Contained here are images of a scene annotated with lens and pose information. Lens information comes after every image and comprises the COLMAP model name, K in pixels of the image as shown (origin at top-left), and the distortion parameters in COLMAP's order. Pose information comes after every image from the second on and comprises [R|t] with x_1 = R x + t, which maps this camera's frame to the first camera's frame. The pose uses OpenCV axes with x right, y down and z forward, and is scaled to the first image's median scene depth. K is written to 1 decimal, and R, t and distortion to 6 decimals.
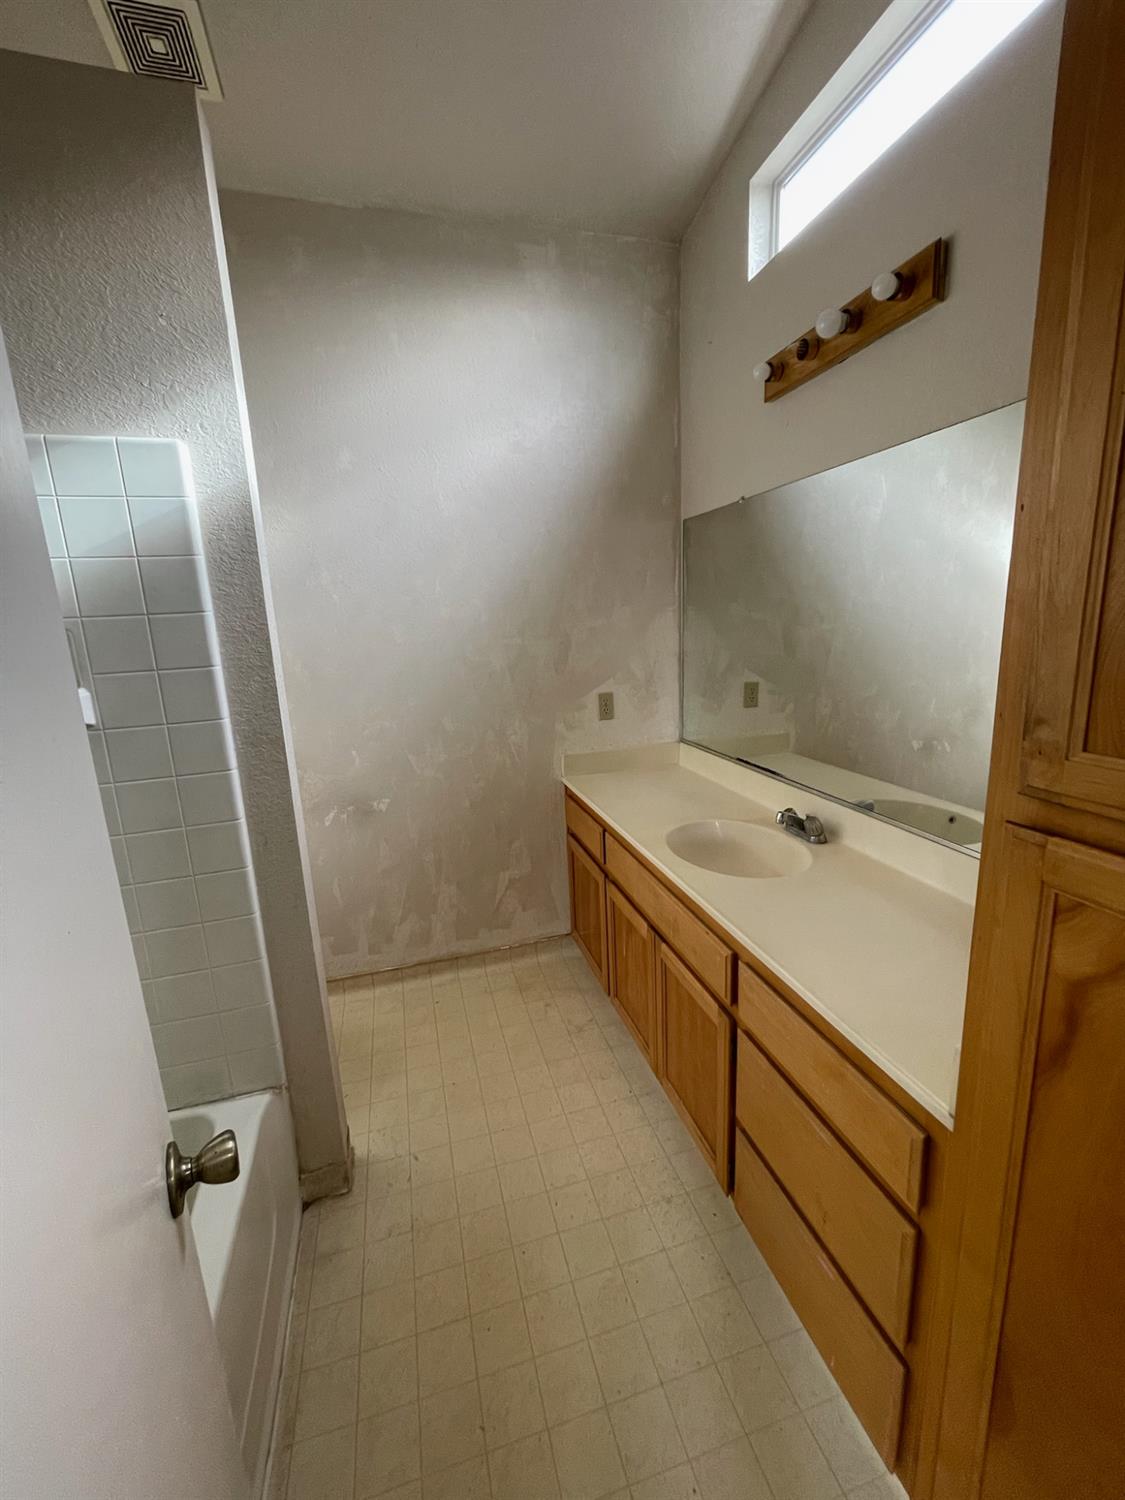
lens RADIAL K [[604.1, 0, 562.5], [0, 604.1, 750.0], [0, 0, 1]] dist [-0.012879, 0.006089]
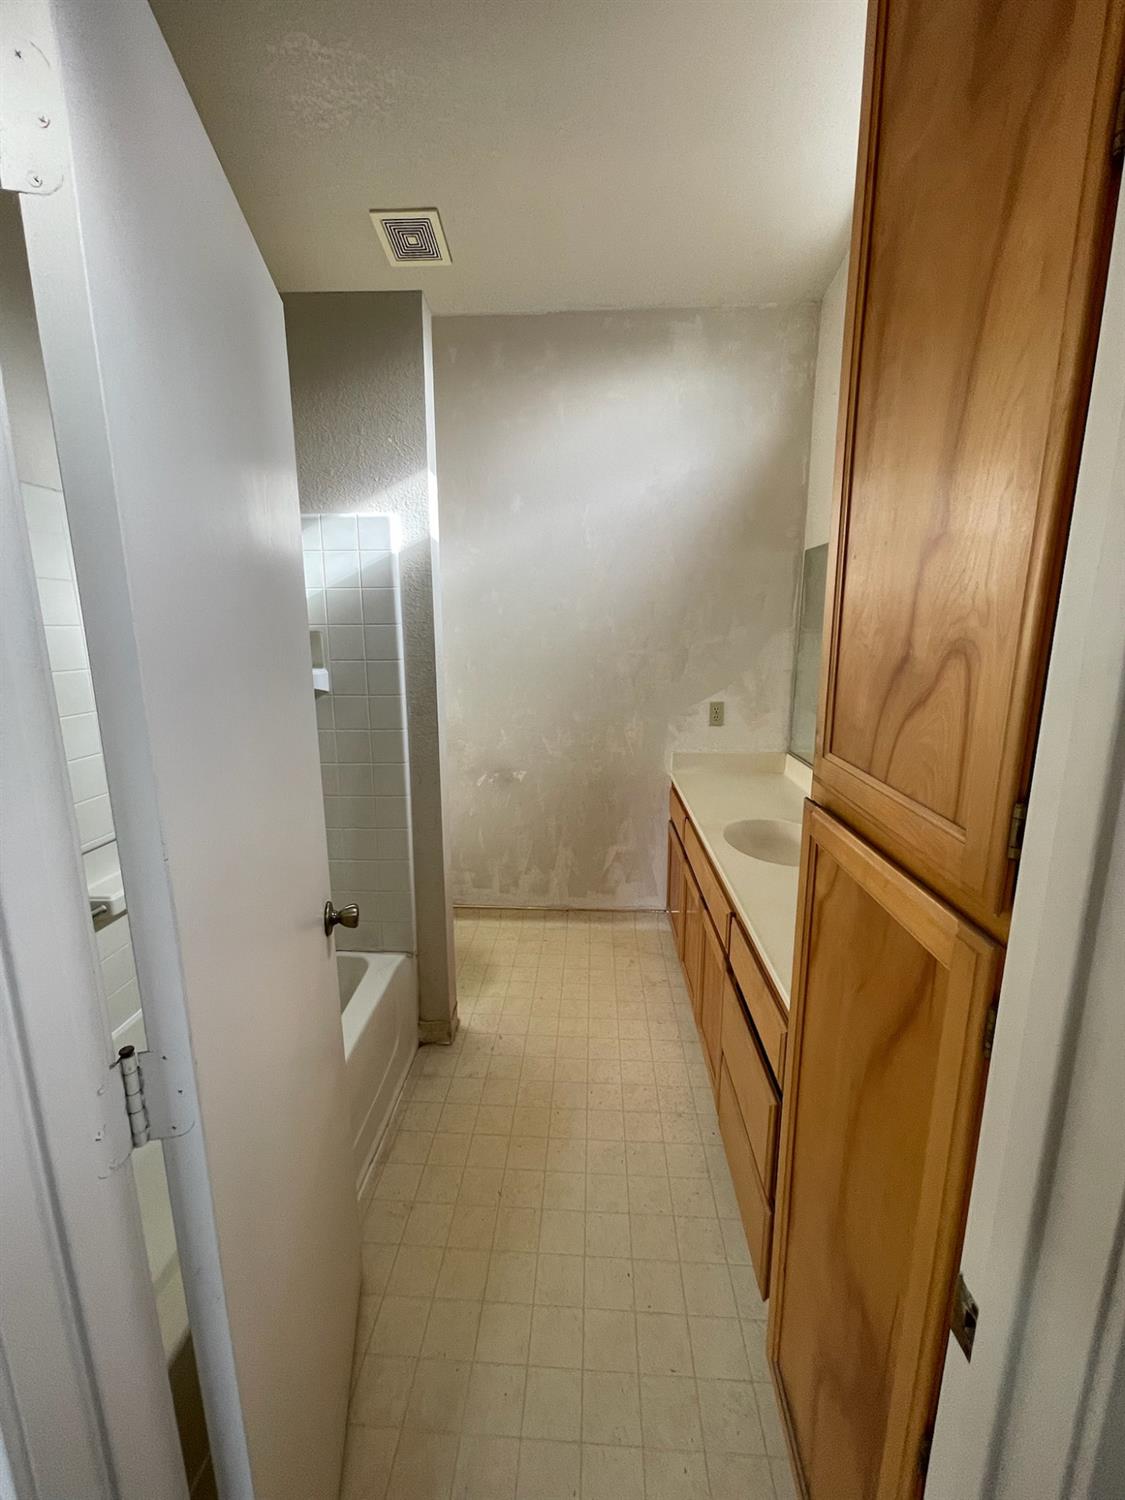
lens RADIAL K [[598.7, 0, 562.5], [0, 598.7, 750.0], [0, 0, 1]] dist [0.000530, -0.000003]
pose [[0.947340, 0.107573, -0.301621, 0.161961], [-0.108615, 0.993994, 0.013364, 0.012274], [0.301247, 0.020101, 0.953334, -0.172998]]
